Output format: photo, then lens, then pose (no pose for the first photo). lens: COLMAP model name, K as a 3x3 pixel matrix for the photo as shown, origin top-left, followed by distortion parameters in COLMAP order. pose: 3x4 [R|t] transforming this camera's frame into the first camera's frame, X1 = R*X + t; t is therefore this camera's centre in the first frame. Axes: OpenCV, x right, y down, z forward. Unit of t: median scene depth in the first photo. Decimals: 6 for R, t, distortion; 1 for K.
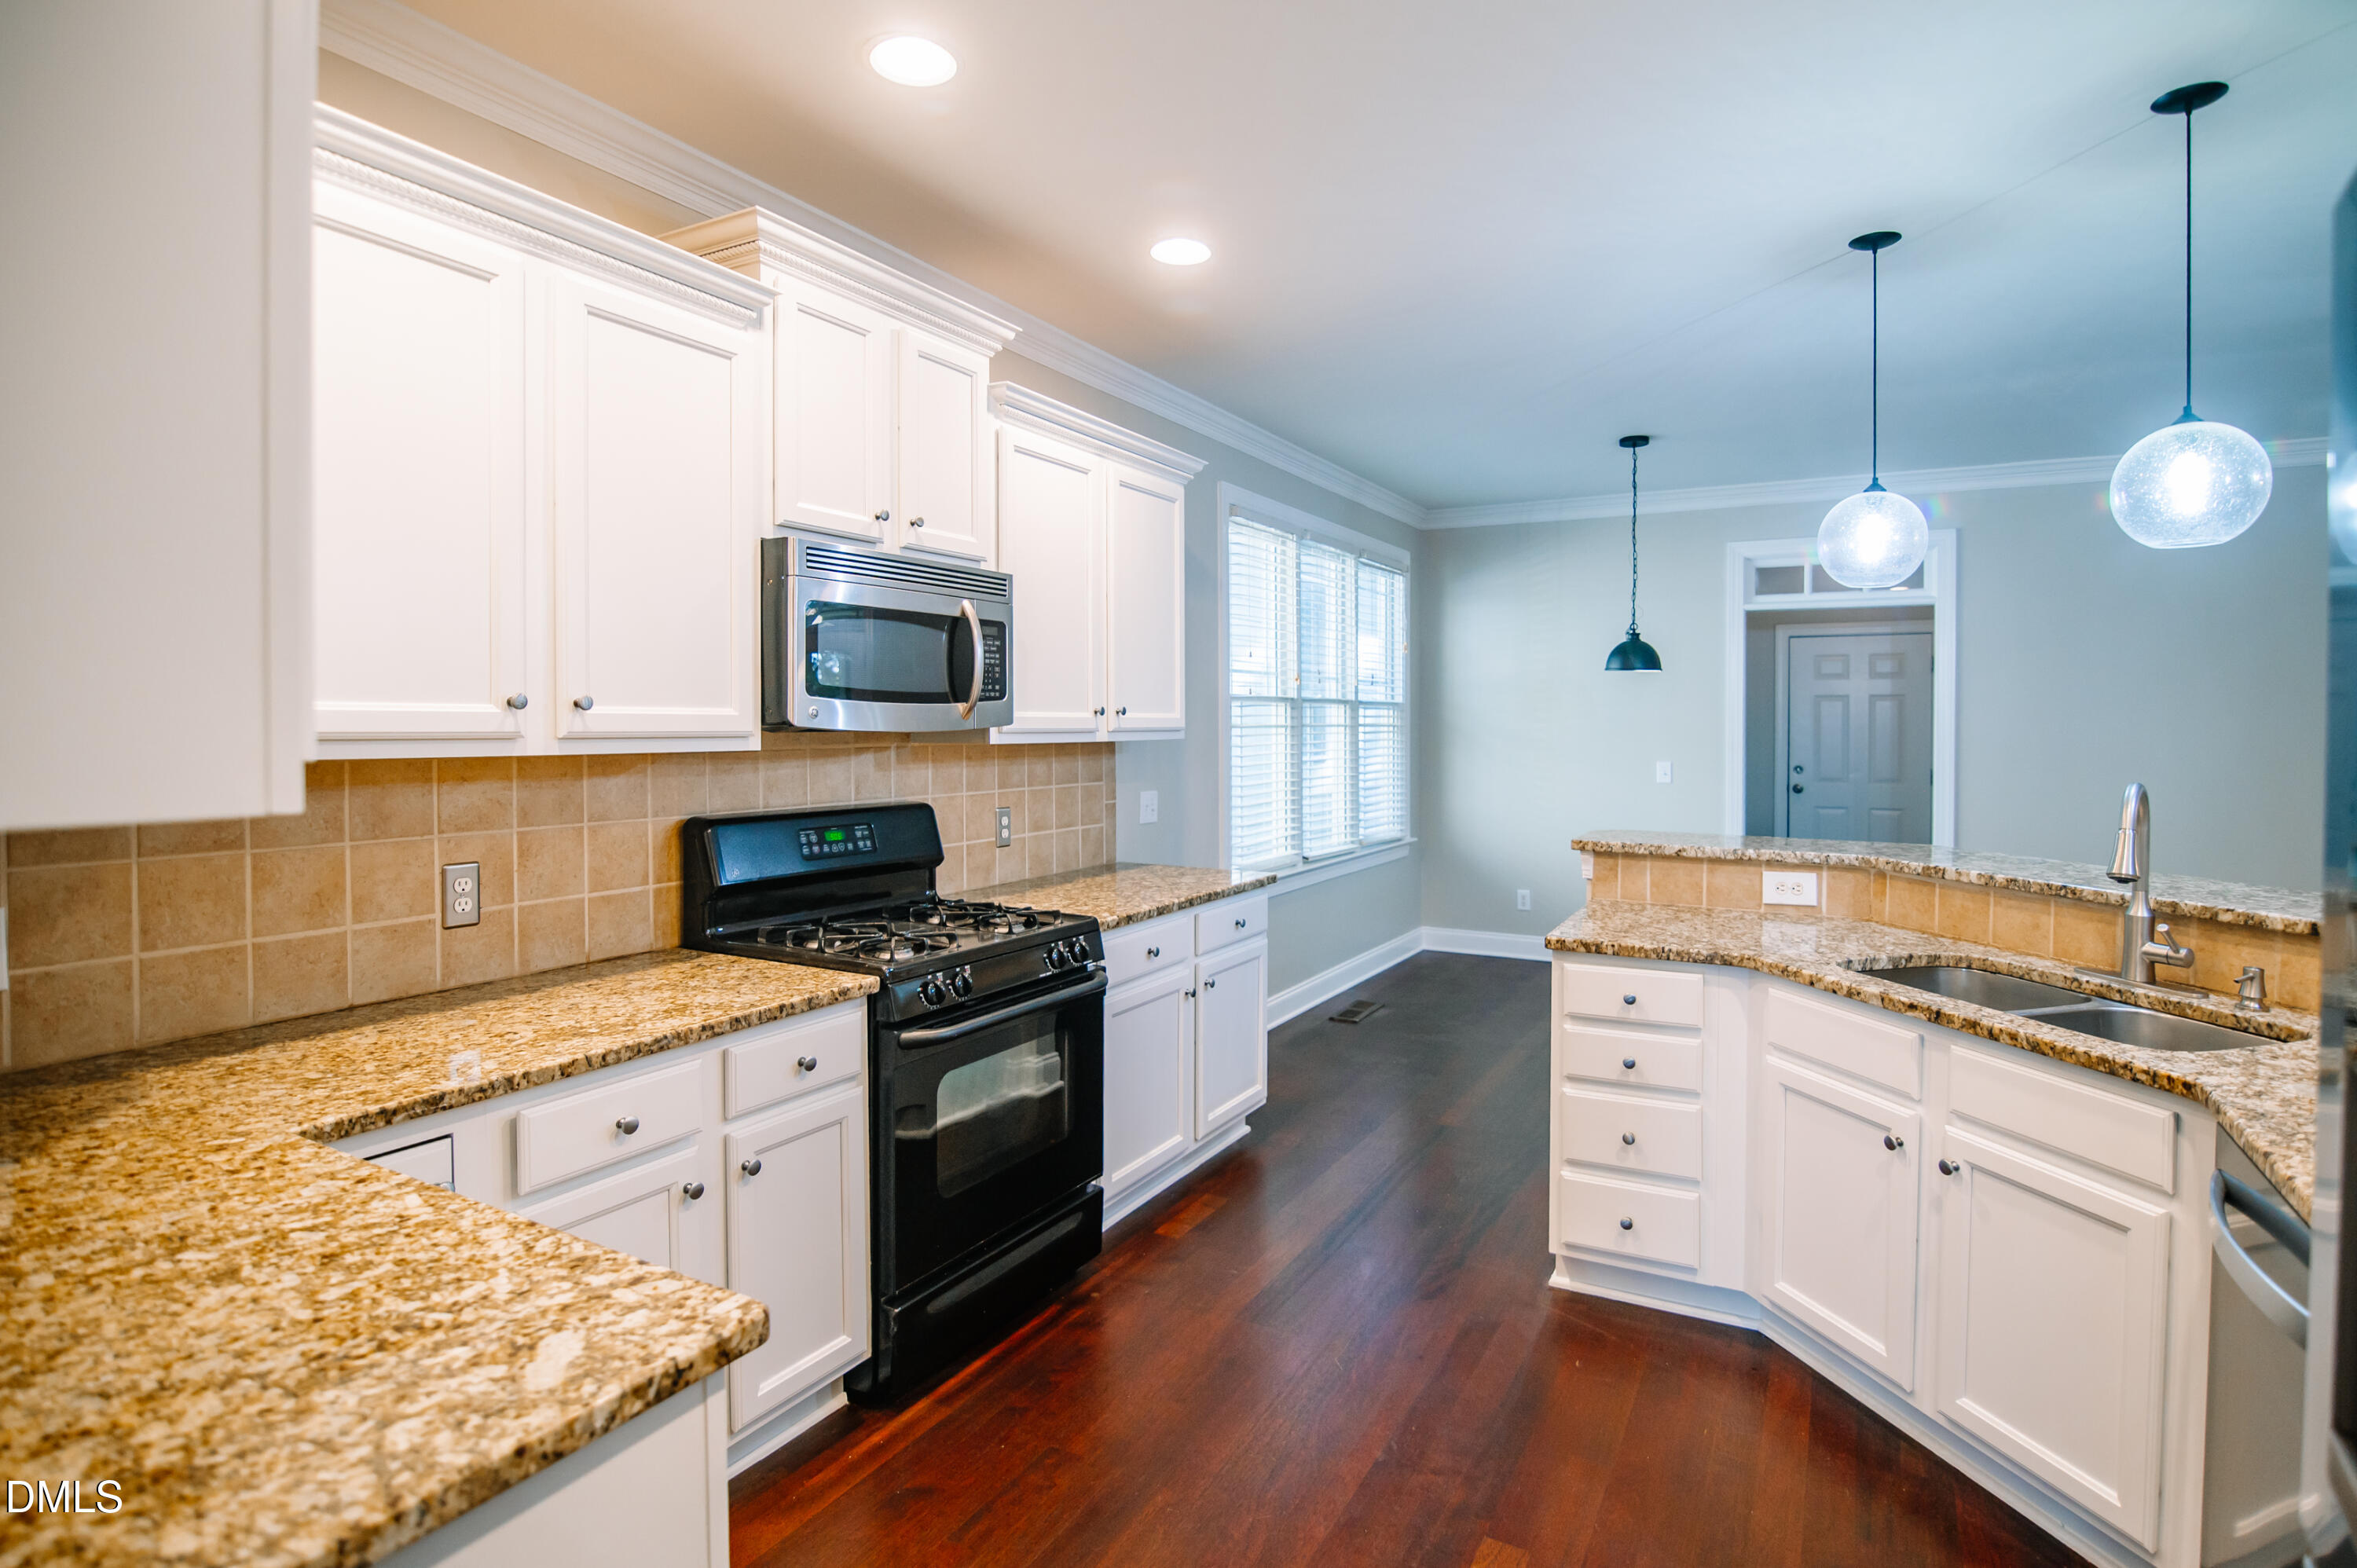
lens RADIAL K [[1235.9, 0, 1184.6], [0, 1235.9, 718.5], [0, 0, 1]] dist [-0.001535, -0.000089]
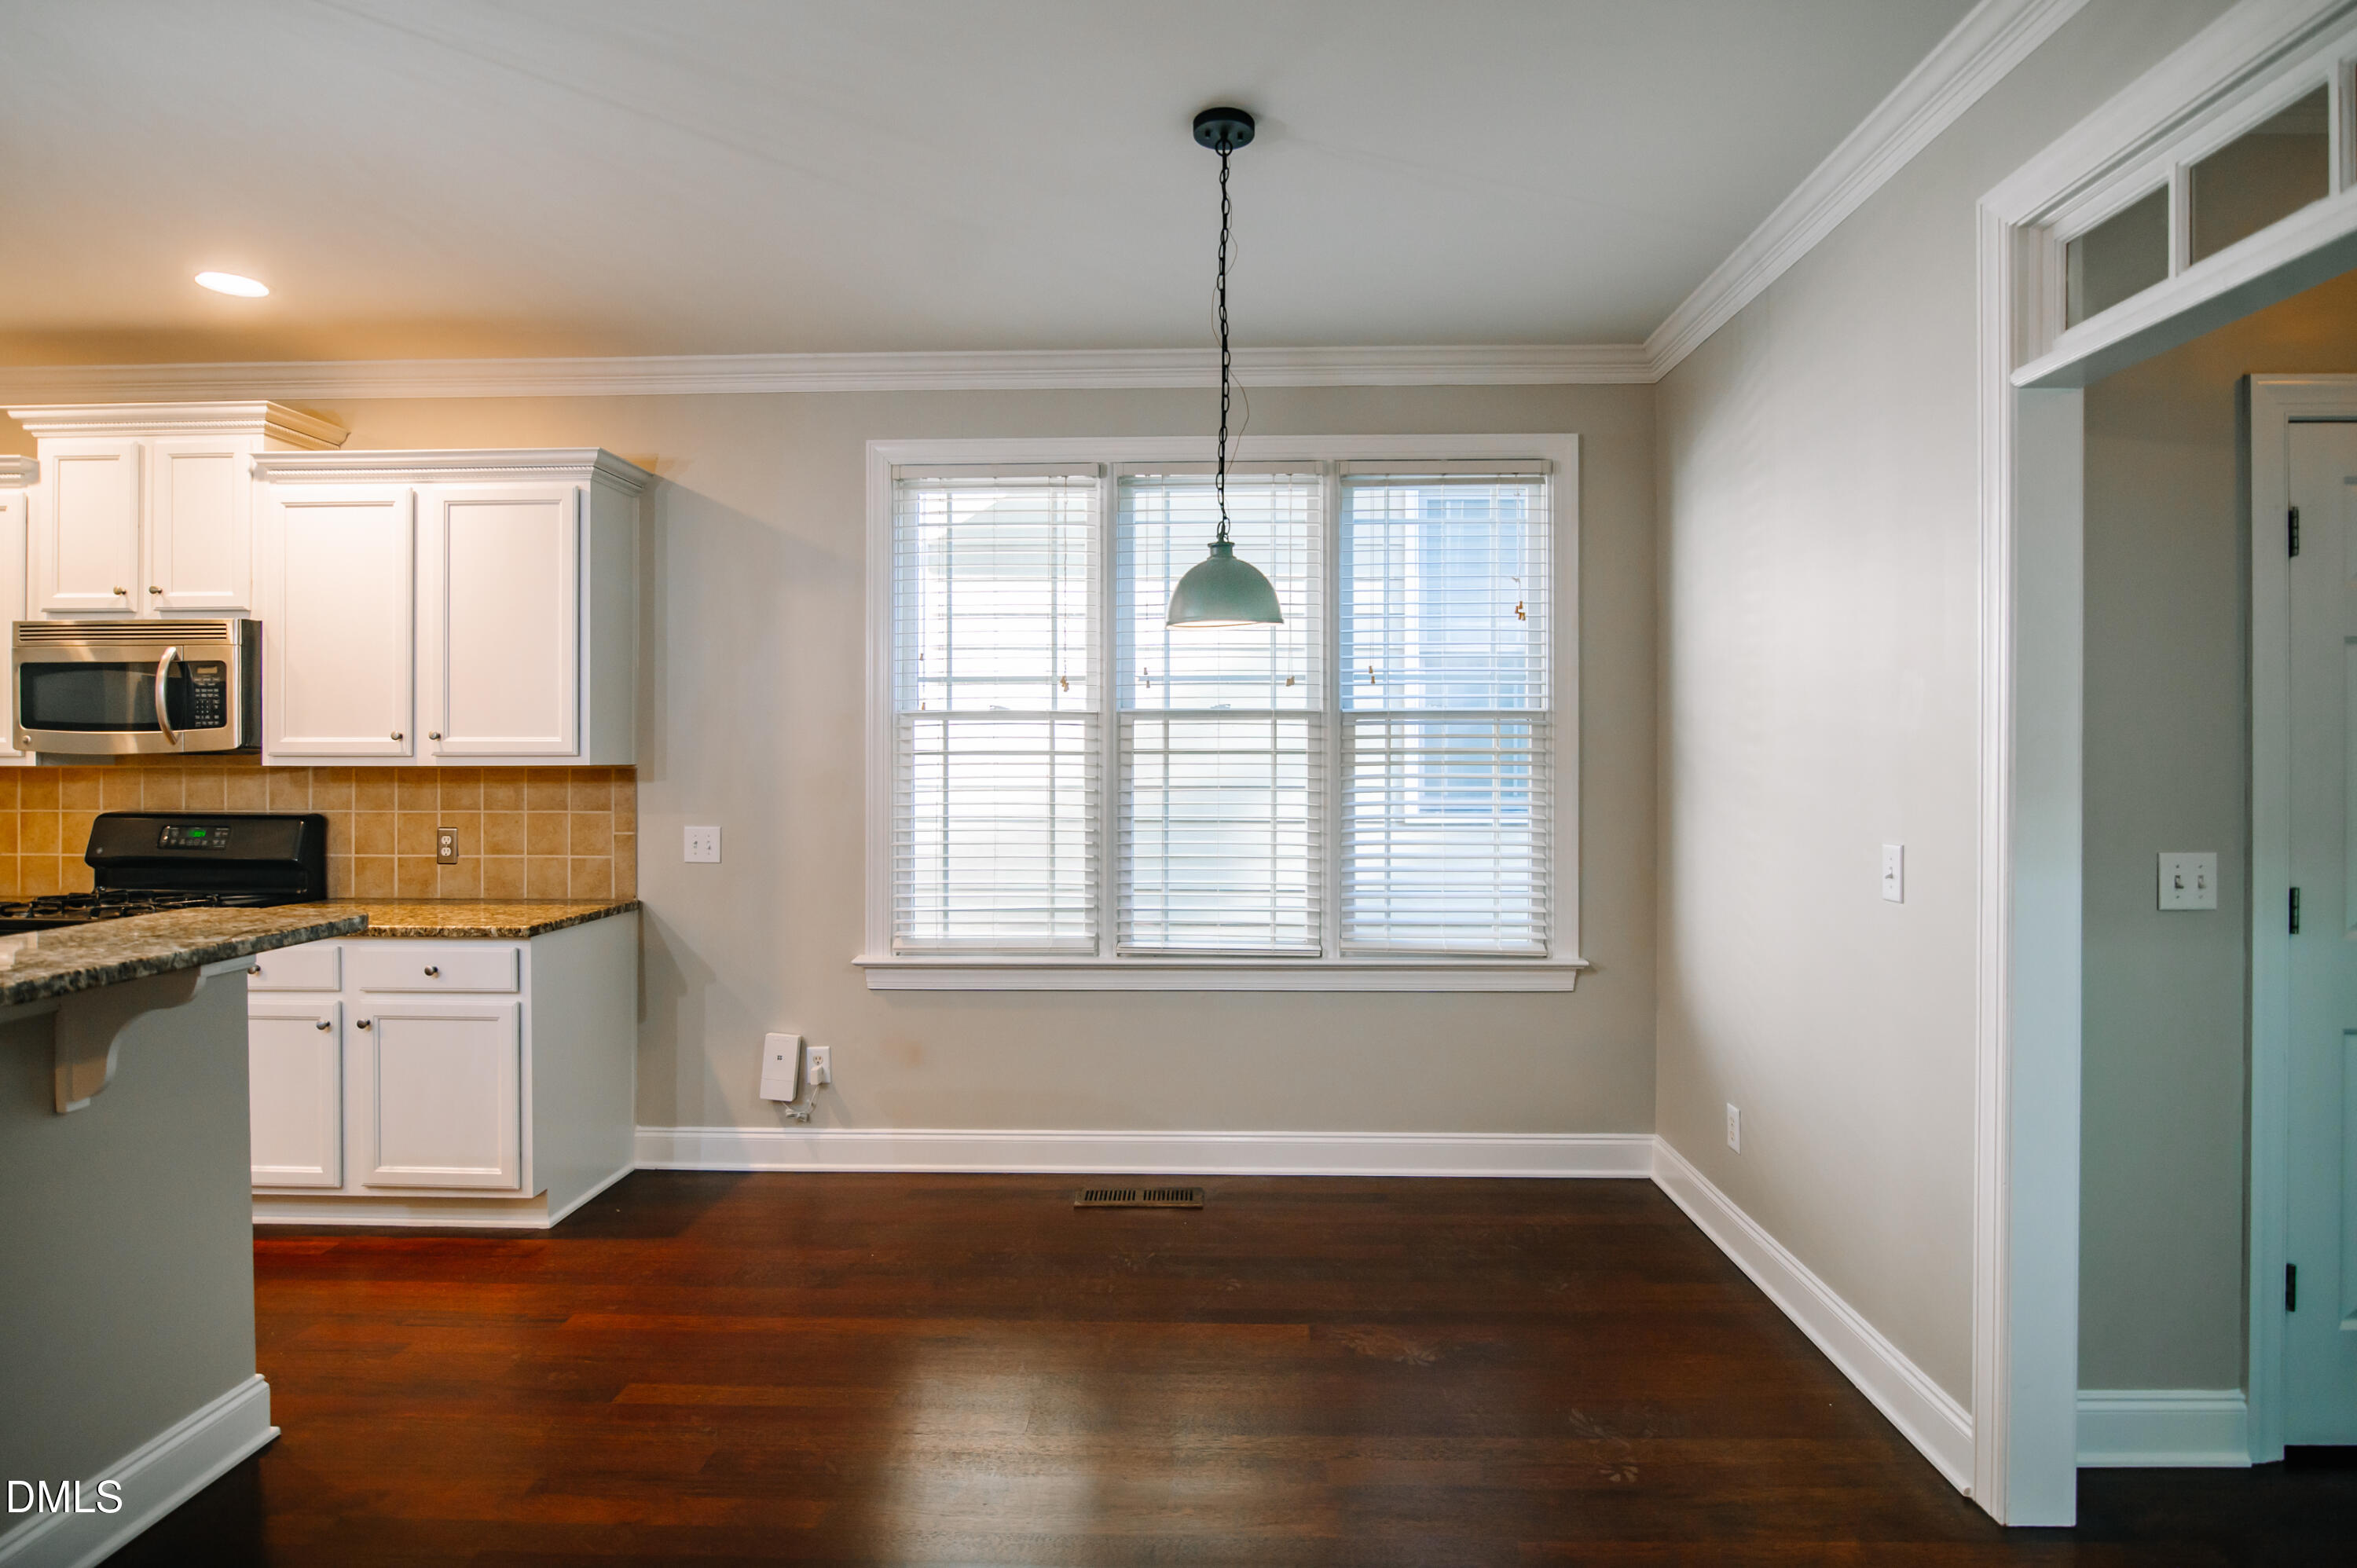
lens RADIAL K [[1180.7, 0, 1185.6], [0, 1180.7, 753.4], [0, 0, 1]] dist [-0.028113, 0.000395]
pose [[0.449424, -0.004847, -0.893305, 0.957402], [0.003710, 0.999987, -0.003559, 0.012680], [0.893311, -0.001715, 0.449436, 1.023393]]
